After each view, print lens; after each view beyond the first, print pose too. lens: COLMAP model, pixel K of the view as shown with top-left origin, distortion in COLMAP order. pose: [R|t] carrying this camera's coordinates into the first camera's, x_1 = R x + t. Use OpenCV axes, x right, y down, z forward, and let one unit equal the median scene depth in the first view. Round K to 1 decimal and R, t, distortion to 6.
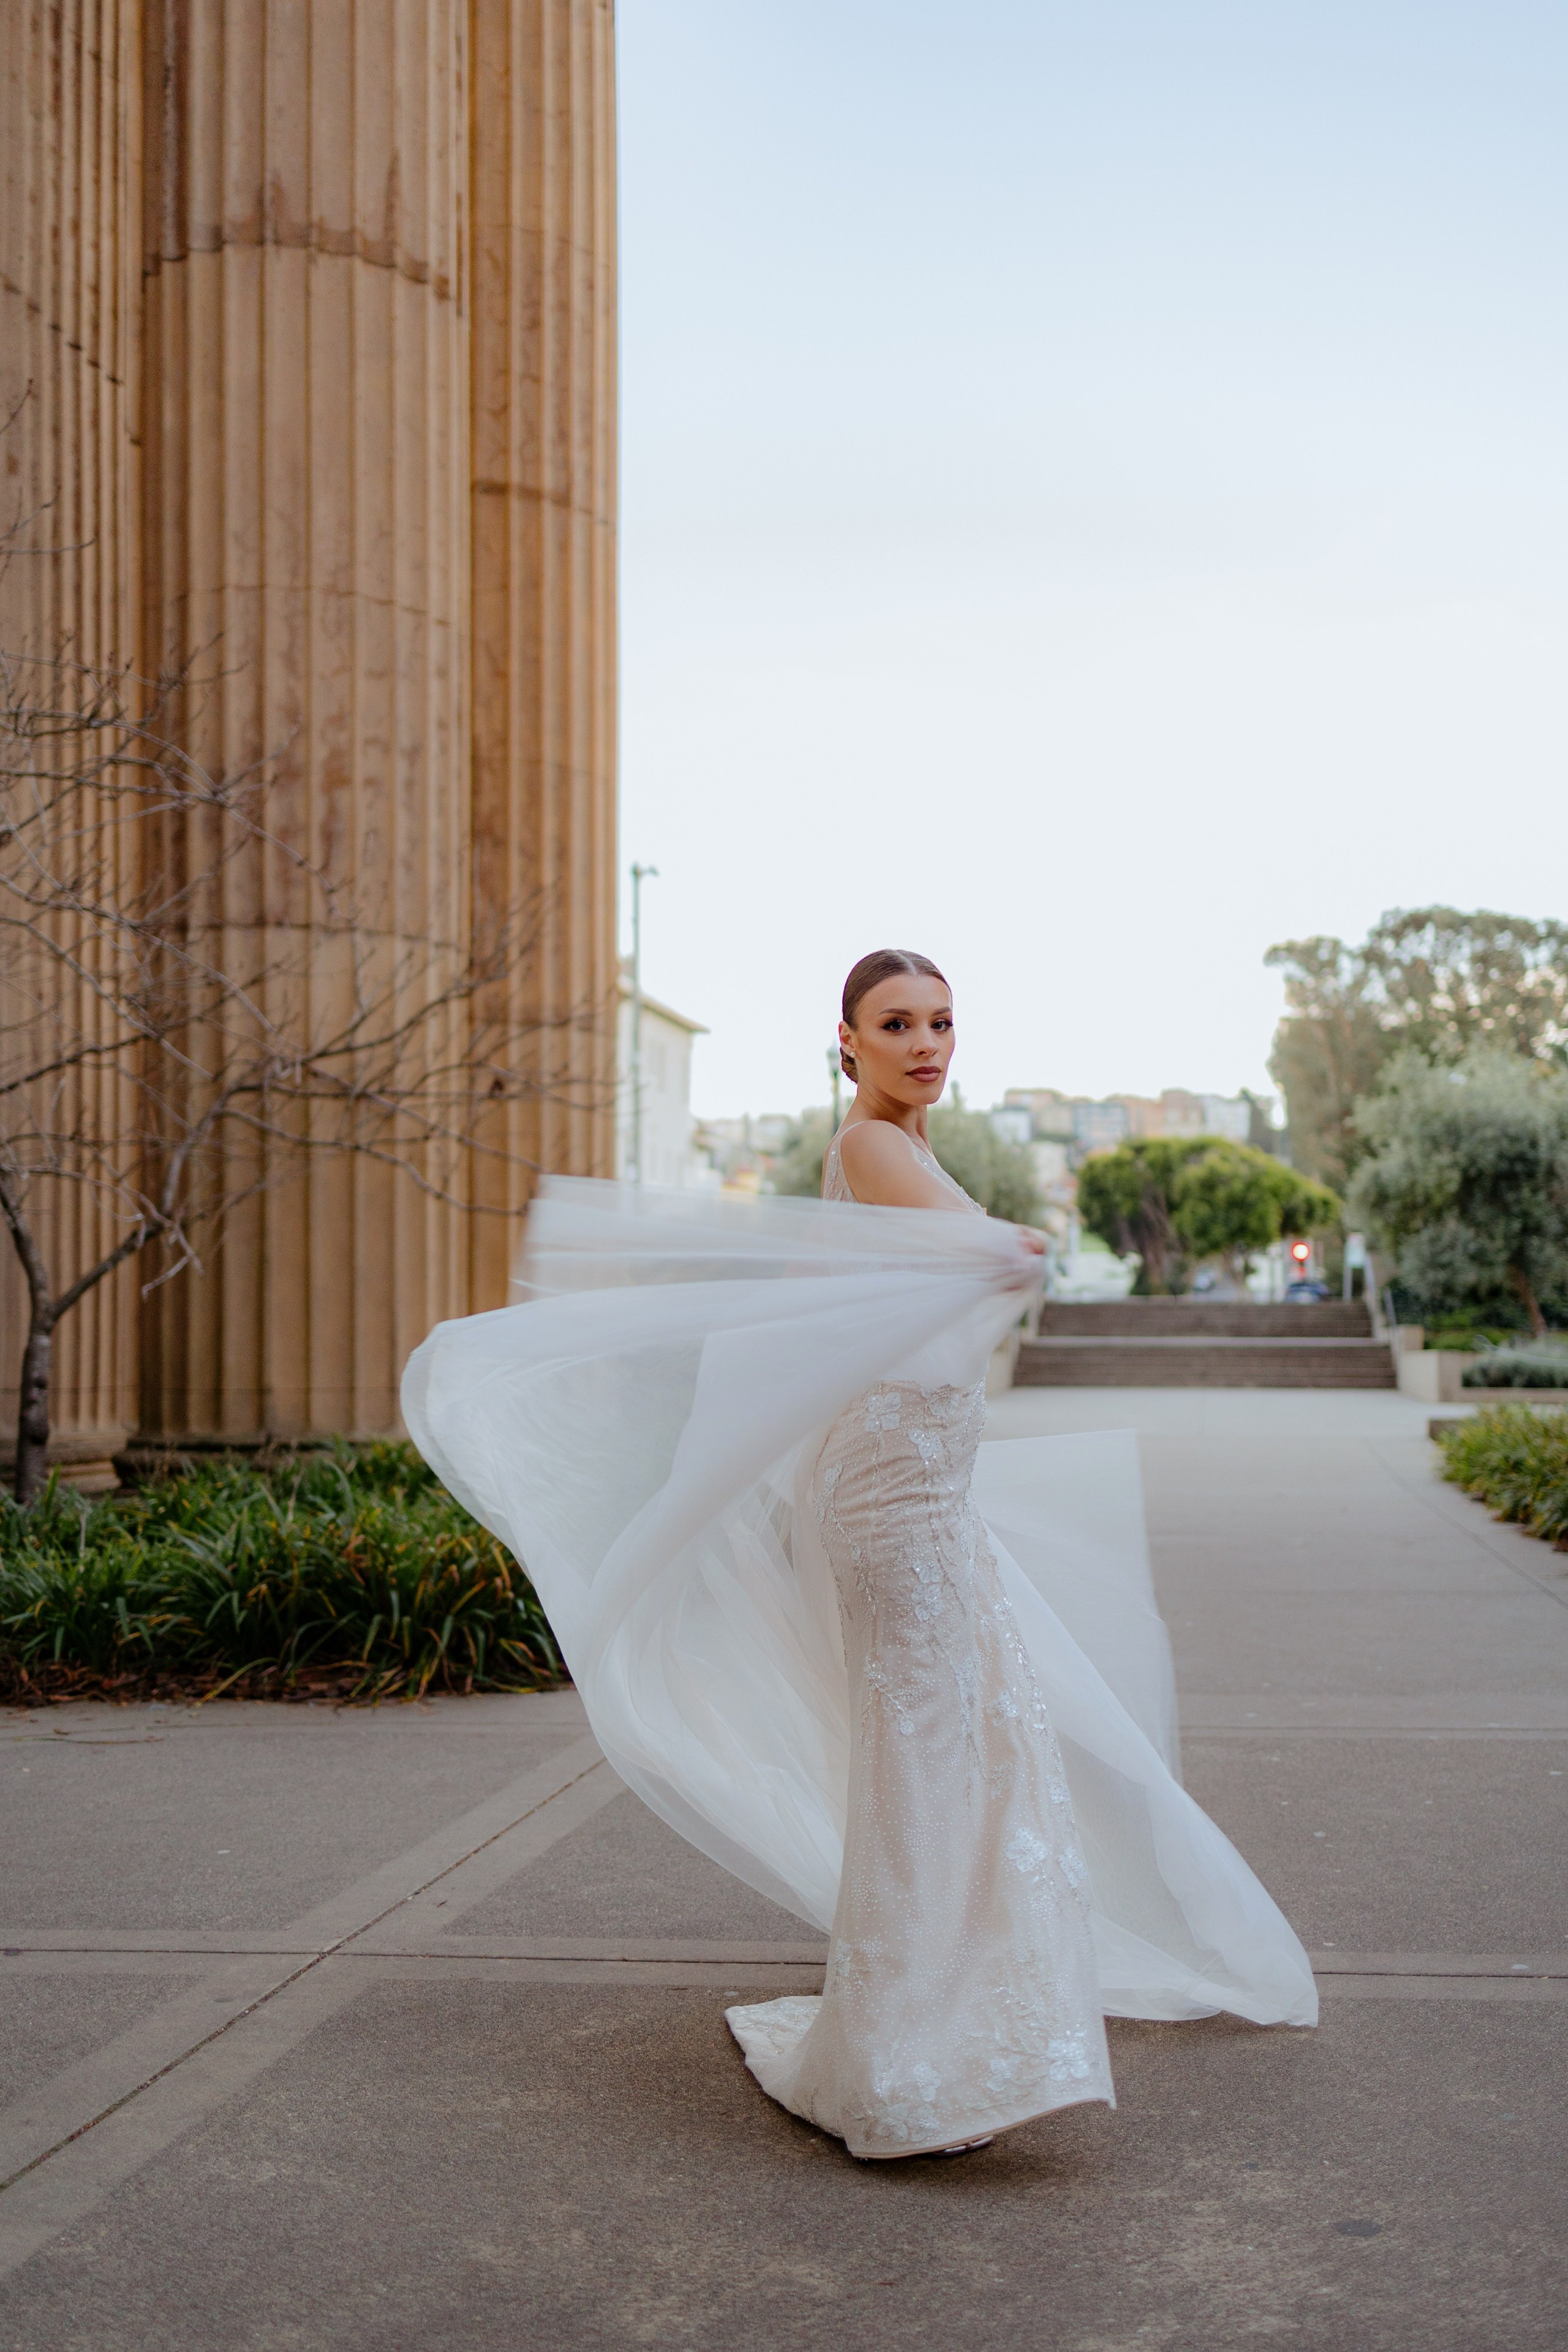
lens RADIAL K [[2419.2, 0, 894.7], [0, 2419.2, 1375.2], [0, 0, 1]] dist [0.002885, -0.010582]
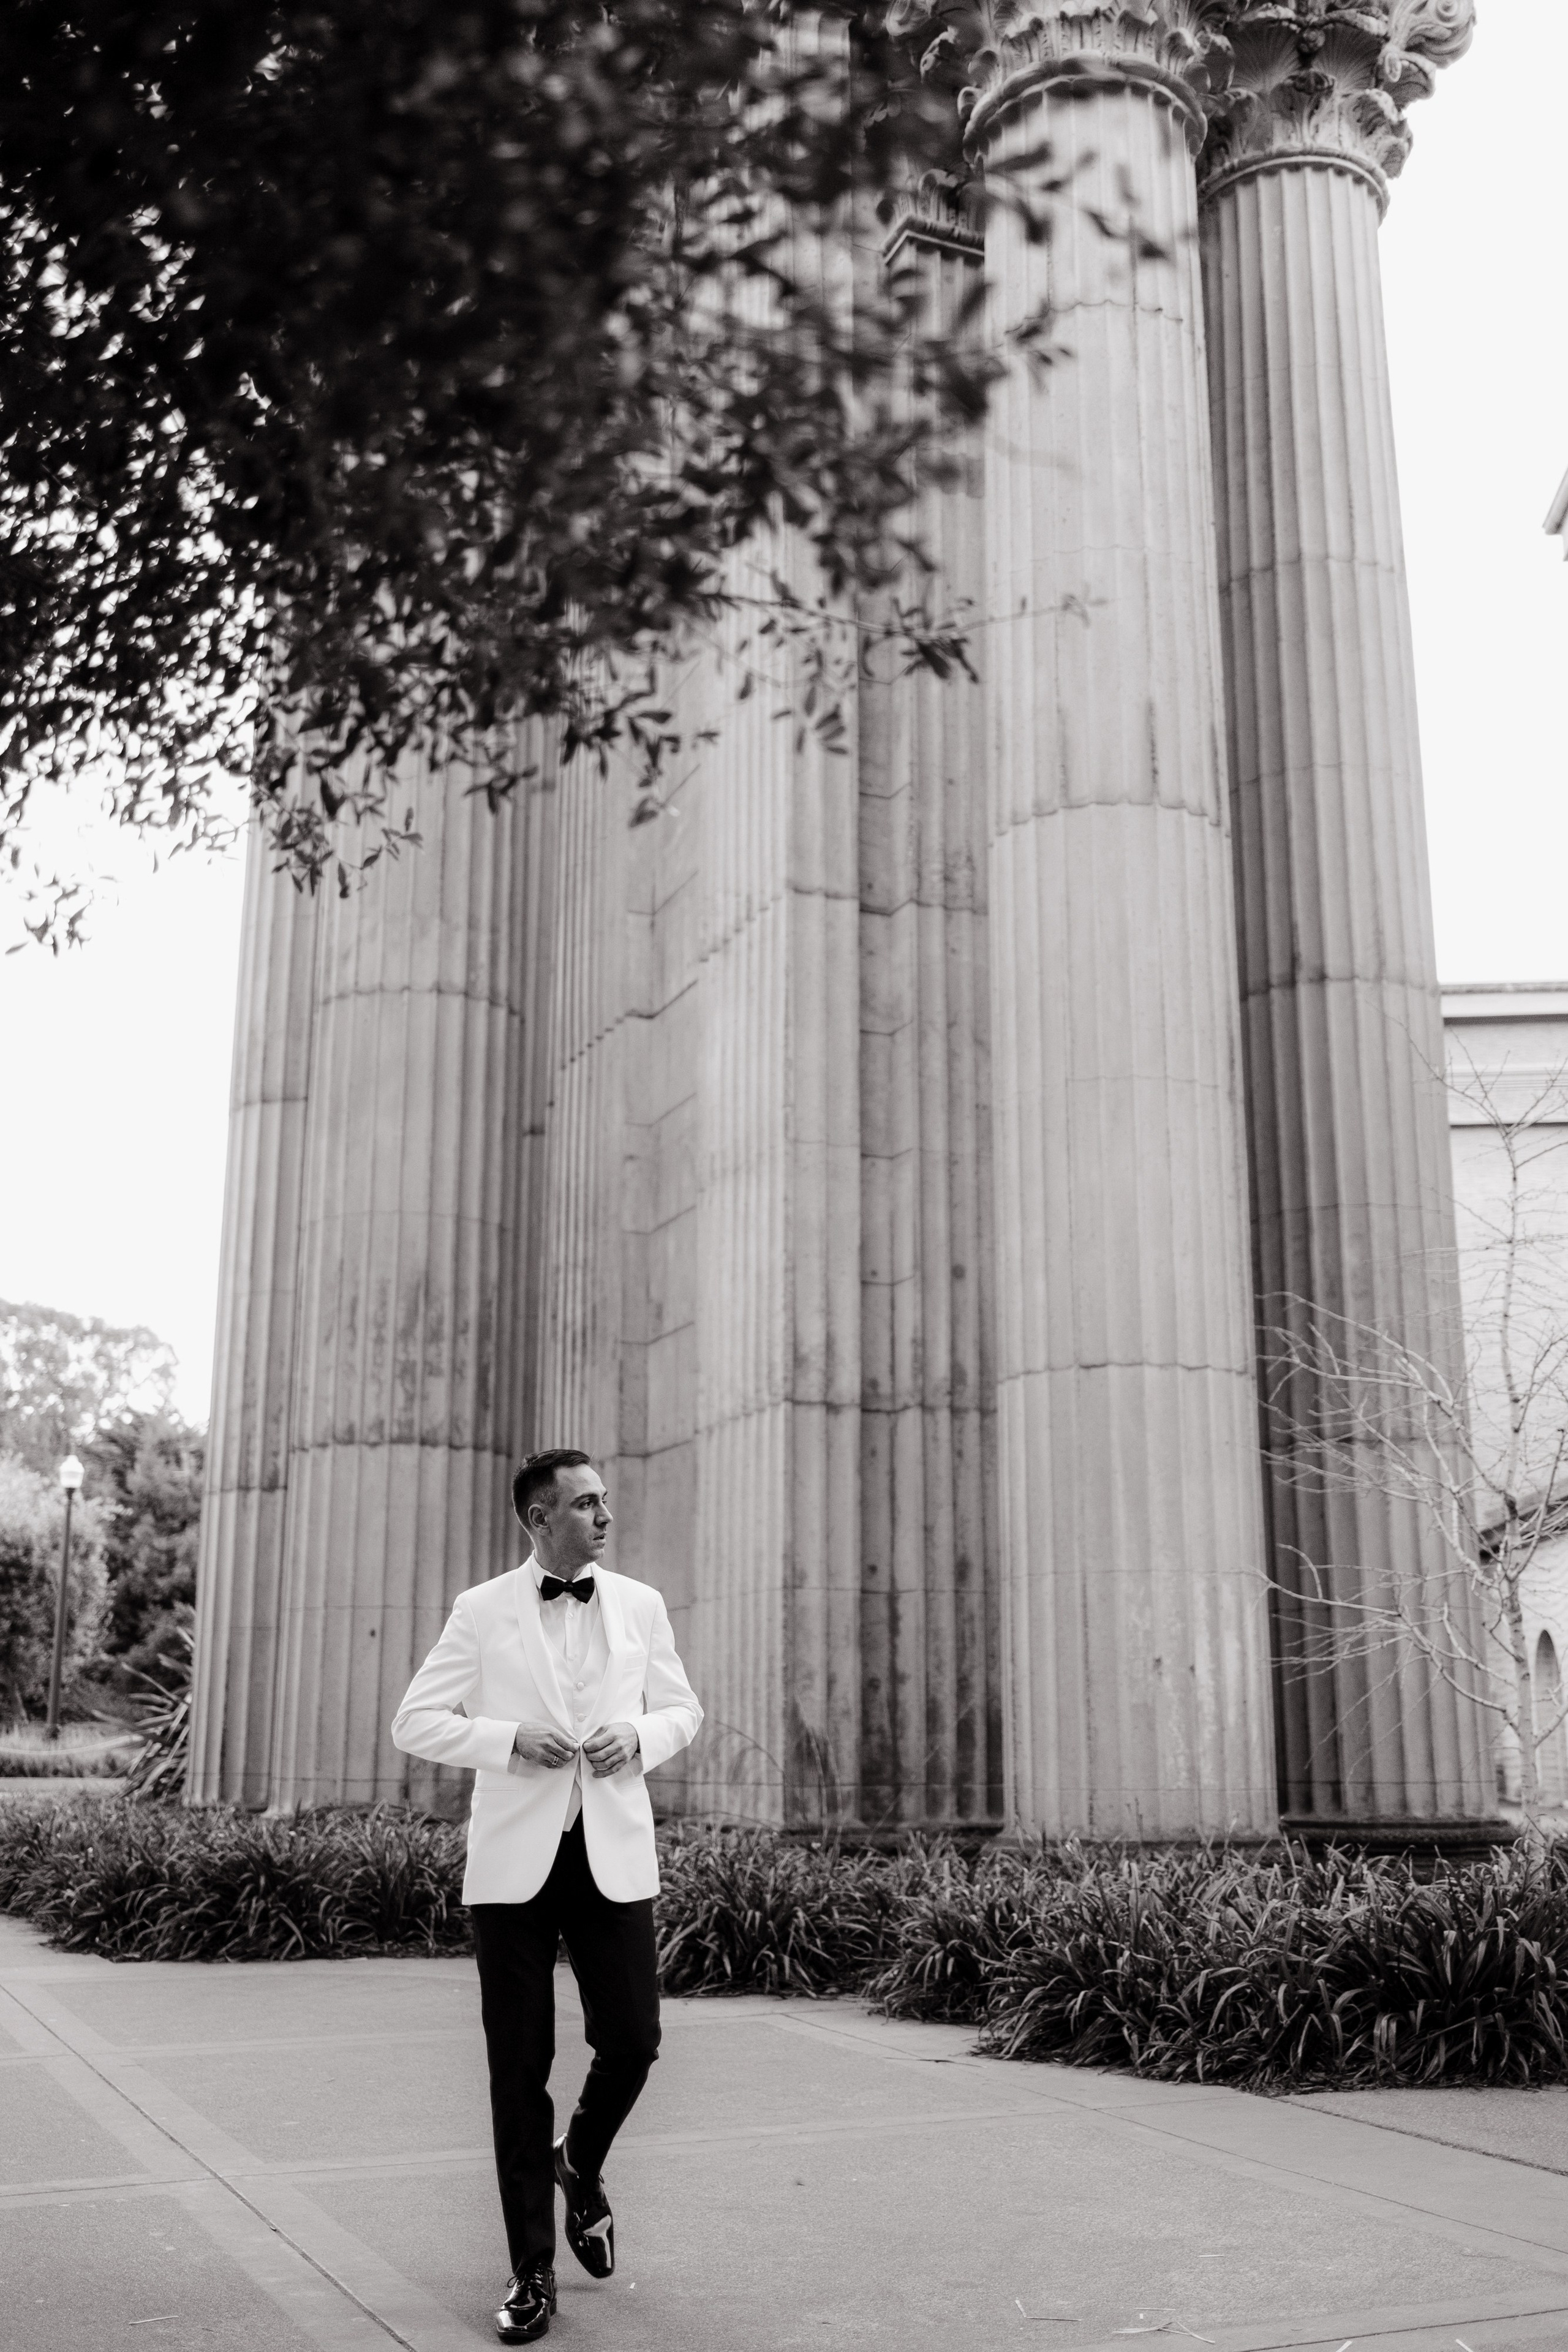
lens RADIAL K [[2439.8, 0, 754.4], [0, 2439.8, 1203.4], [0, 0, 1]] dist [0.060701, -0.009645]
pose [[0.865046, 0.117377, 0.487769, -0.017972], [-0.005752, 0.974502, -0.224303, 0.000434], [-0.501660, 0.191227, 0.843664, -0.156318]]
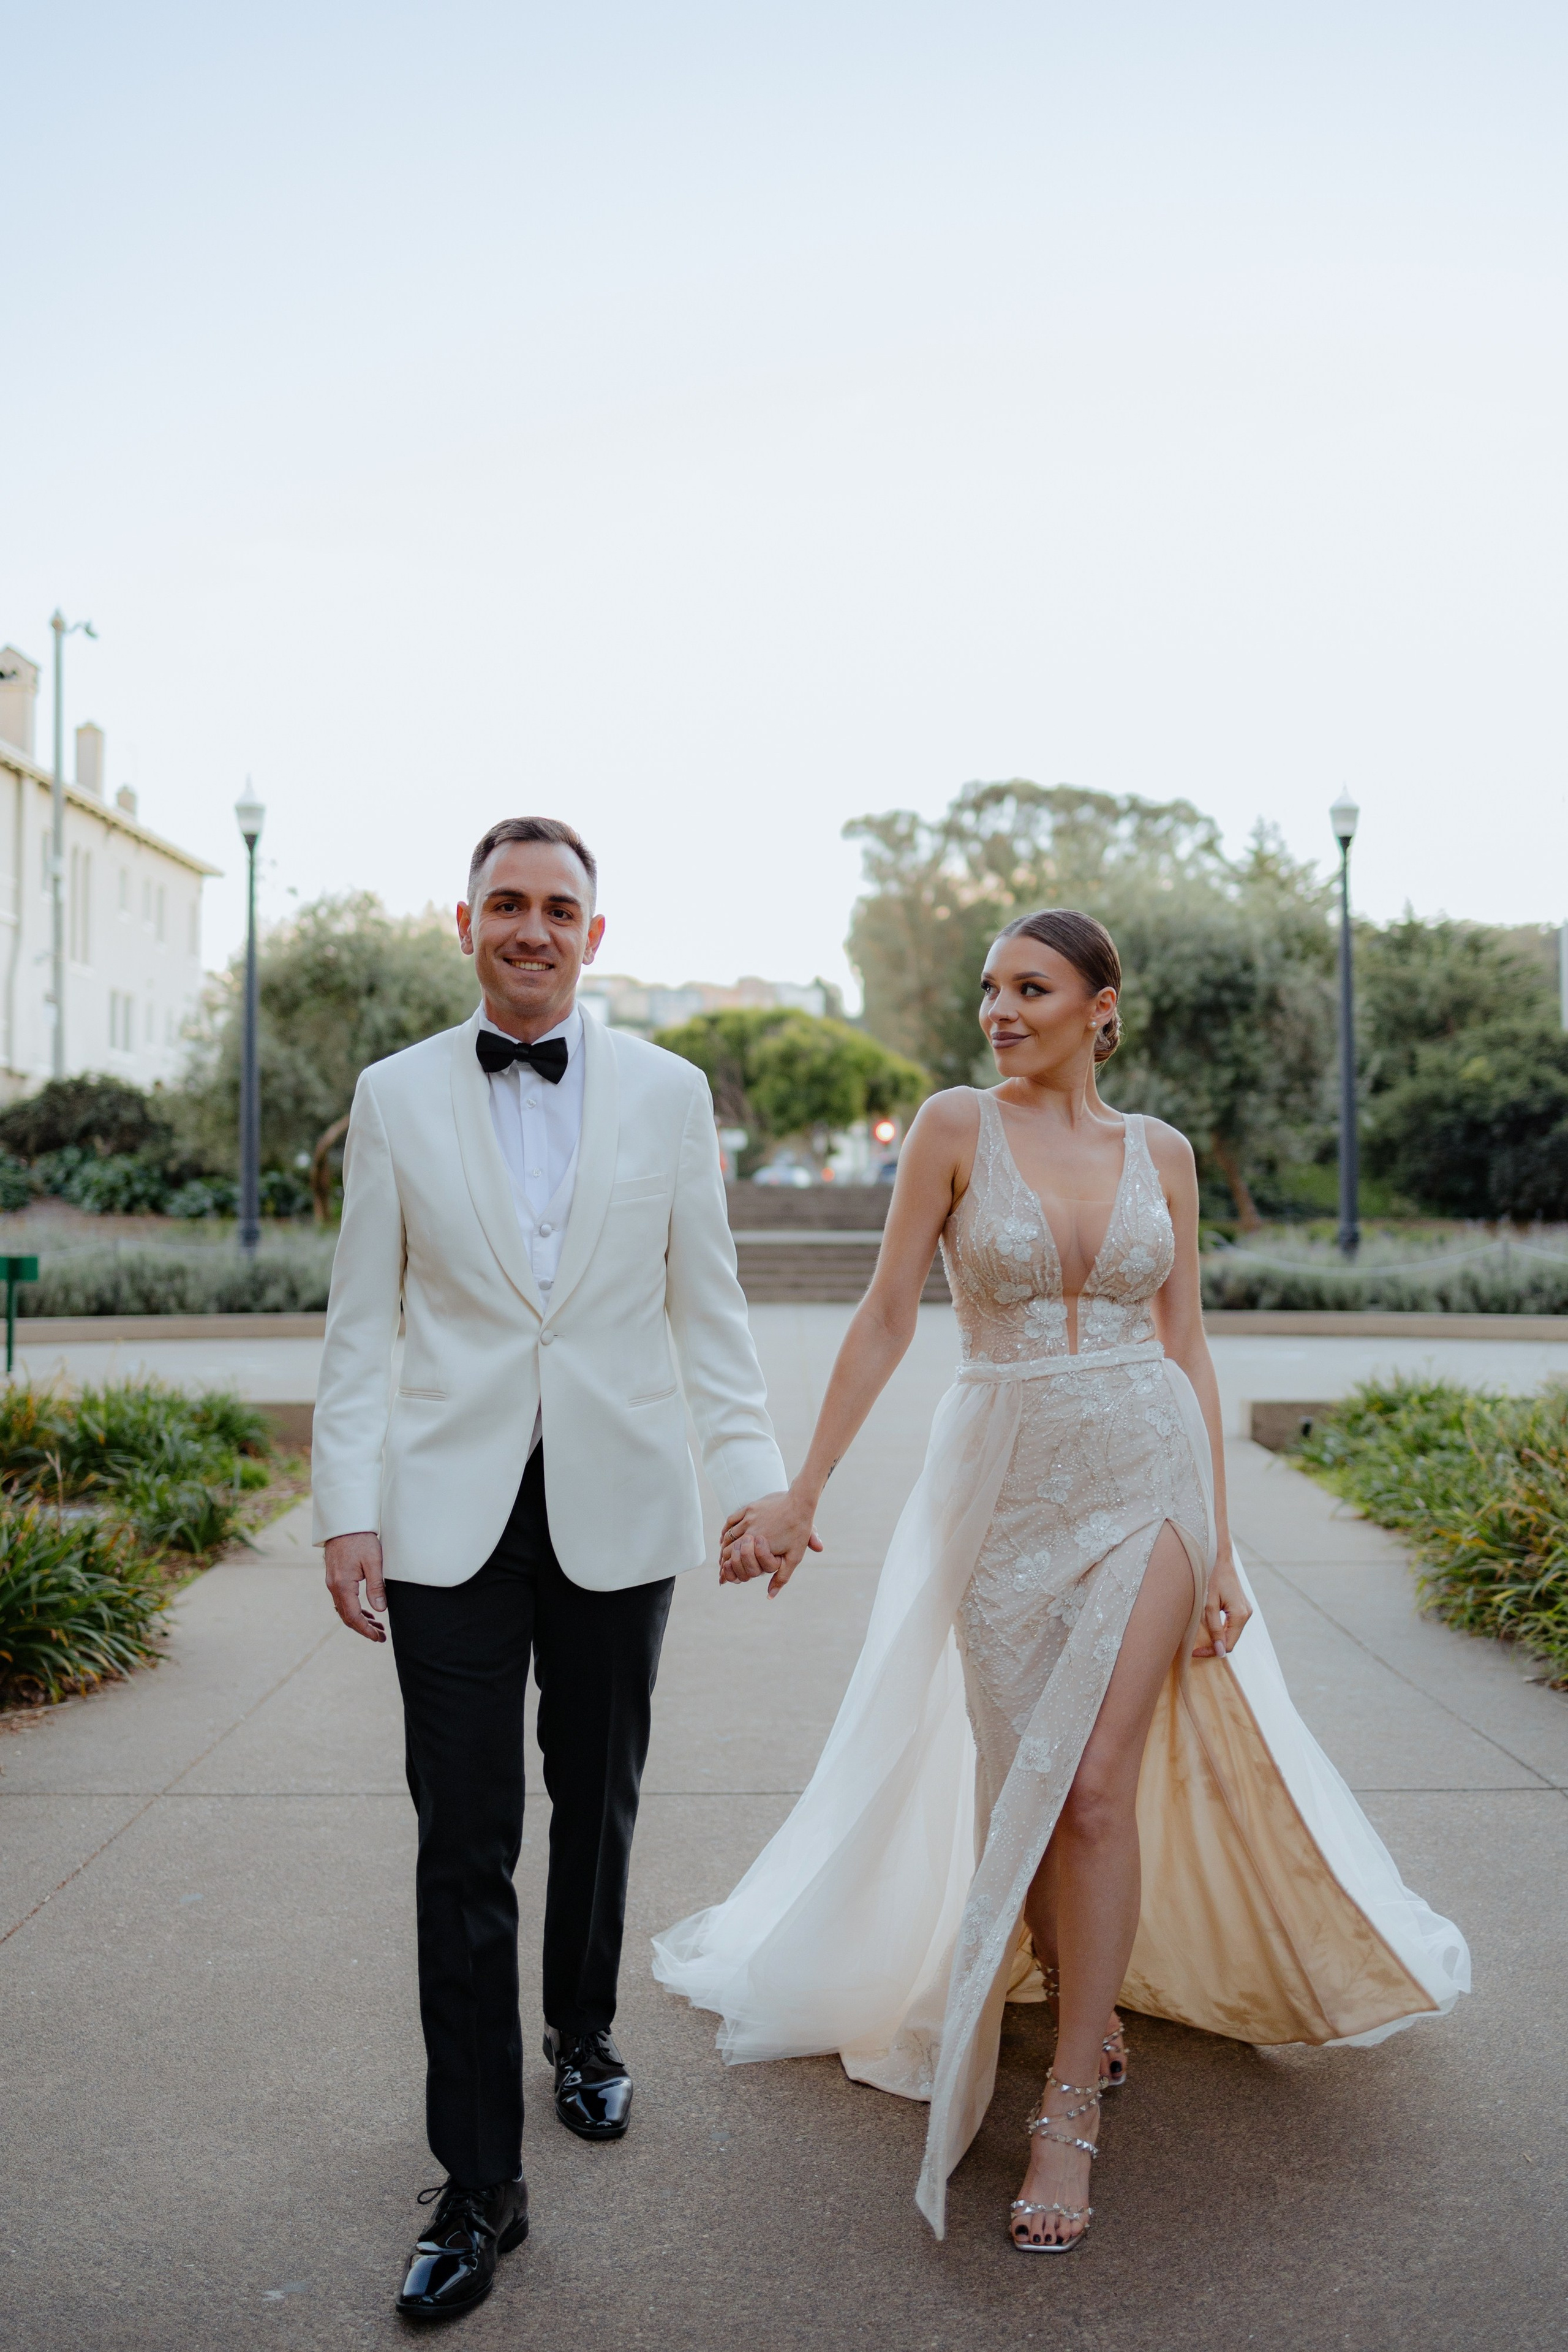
lens RADIAL K [[2315.0, 0, 790.6], [0, 2315.0, 1184.1], [0, 0, 1]] dist [-0.013143, -0.012922]
pose [[0.991183, 0.000122, 0.132498, 0.036040], [0.004016, 0.999512, -0.030965, -0.008675], [-0.132437, 0.031224, 0.990700, 0.330168]]
